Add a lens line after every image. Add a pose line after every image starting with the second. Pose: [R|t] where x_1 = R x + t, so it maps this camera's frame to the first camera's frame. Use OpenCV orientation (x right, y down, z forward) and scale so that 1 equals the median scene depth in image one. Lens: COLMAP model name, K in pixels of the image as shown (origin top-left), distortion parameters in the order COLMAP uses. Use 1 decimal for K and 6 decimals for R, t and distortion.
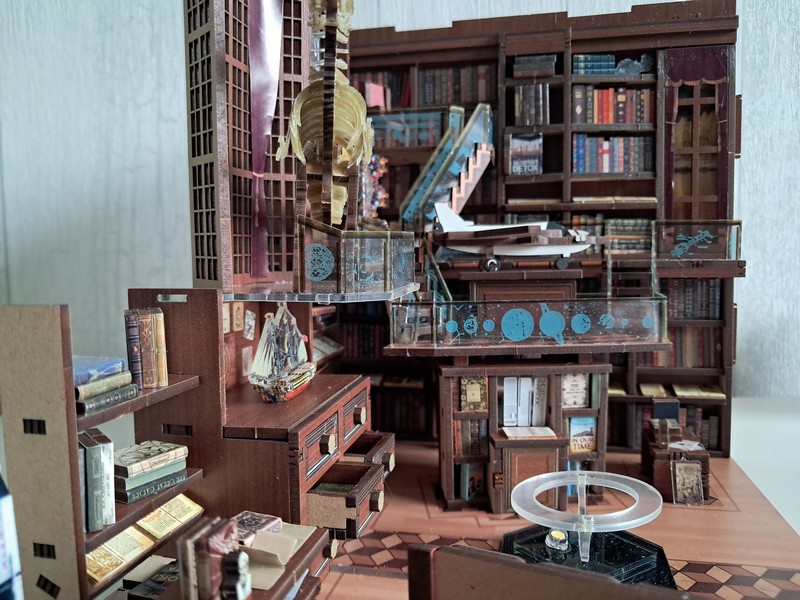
lens RADIAL K [[645.6, 0, 405.7], [0, 645.6, 295.6], [0, 0, 1]] dist [-0.018183, 0.007099]
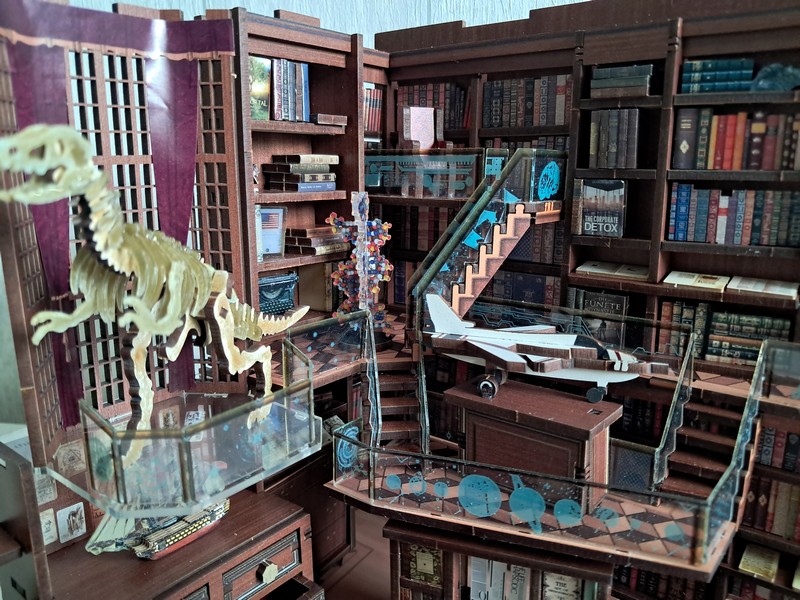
lens RADIAL K [[645.6, 0, 417.6], [0, 645.6, 297.5], [0, 0, 1]] dist [-0.018183, 0.007099]
pose [[0.909037, 0.099527, -0.404655, 0.303310], [-0.041574, 0.987875, 0.149578, -0.223137], [0.414636, -0.119149, 0.902153, 0.268249]]
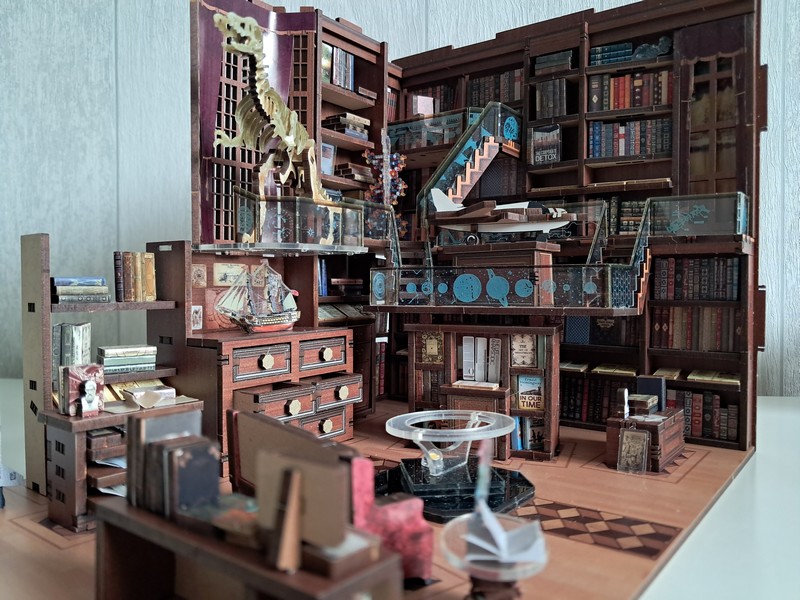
lens RADIAL K [[645.6, 0, 412.7], [0, 645.6, 295.7], [0, 0, 1]] dist [-0.018183, 0.007099]
pose [[0.912107, 0.017885, -0.409563, 0.433456], [-0.040715, 0.998061, -0.047088, 0.091444], [0.407926, 0.059625, 0.911066, -0.051481]]
